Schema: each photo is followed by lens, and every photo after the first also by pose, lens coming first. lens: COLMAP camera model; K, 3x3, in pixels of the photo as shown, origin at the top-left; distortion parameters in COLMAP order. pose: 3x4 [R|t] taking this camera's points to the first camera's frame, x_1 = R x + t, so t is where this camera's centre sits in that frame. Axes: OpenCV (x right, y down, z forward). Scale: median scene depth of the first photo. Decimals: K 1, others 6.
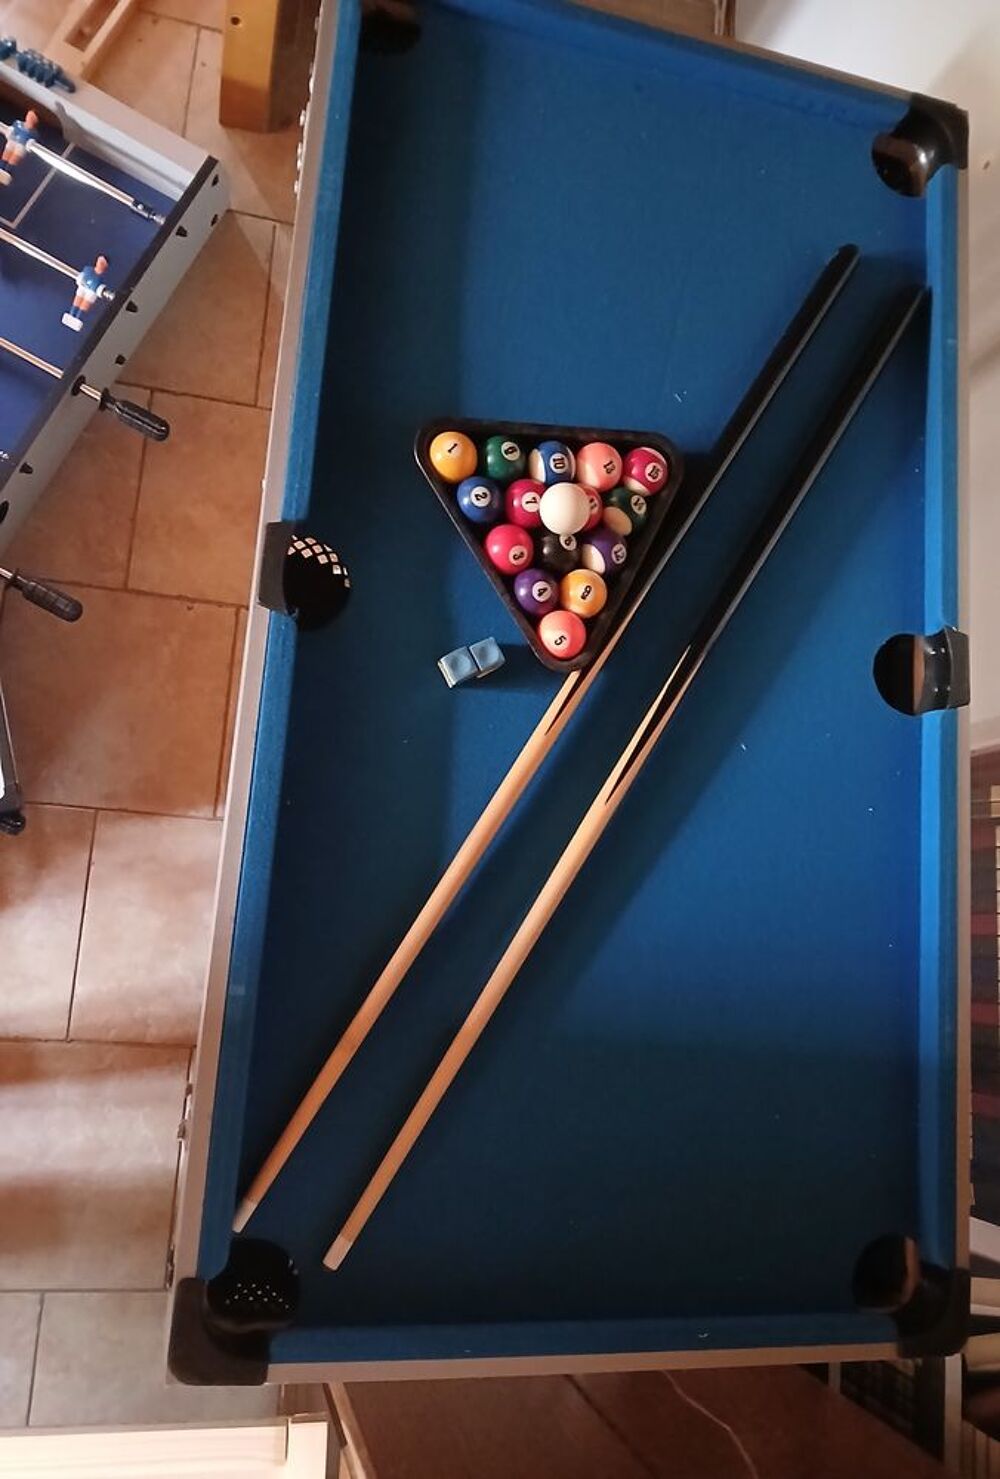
lens RADIAL K [[1056.7, 0, 500.0], [0, 1056.7, 734.4], [0, 0, 1]] dist [0.005842, -0.011439]
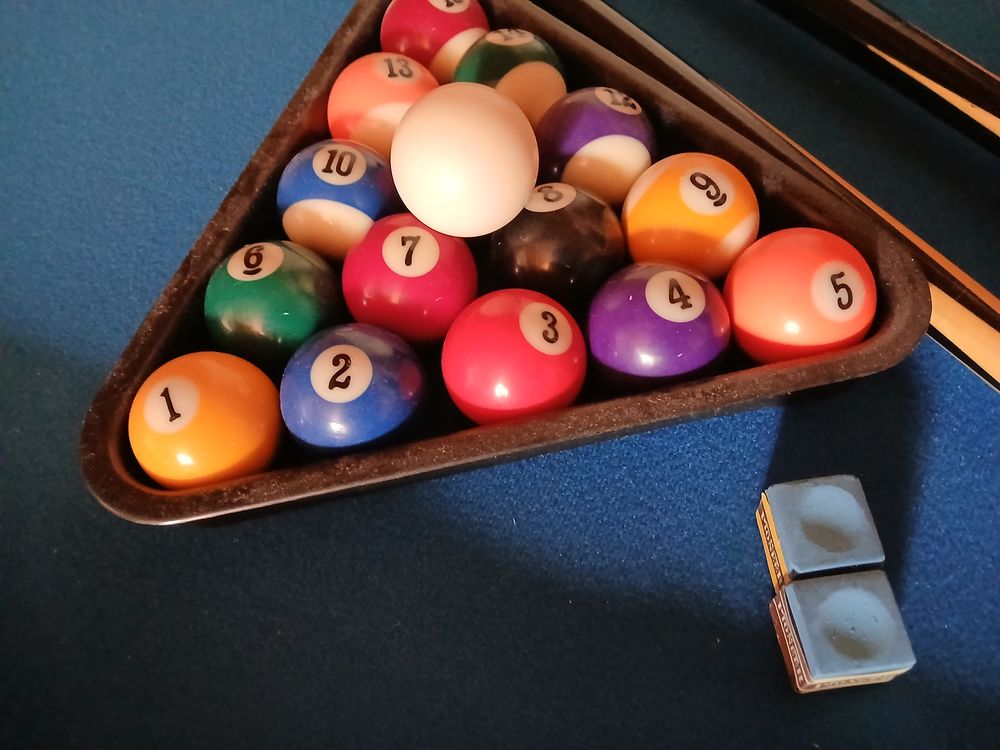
lens RADIAL K [[763.7, 0, 500.2], [0, 763.7, 372.5], [0, 0, 1]] dist [0.010204, -0.021423]
pose [[0.334697, -0.930952, 0.145969, -0.037150], [0.941167, 0.322571, -0.100760, -0.163680], [0.046717, 0.171105, 0.984145, 0.810962]]
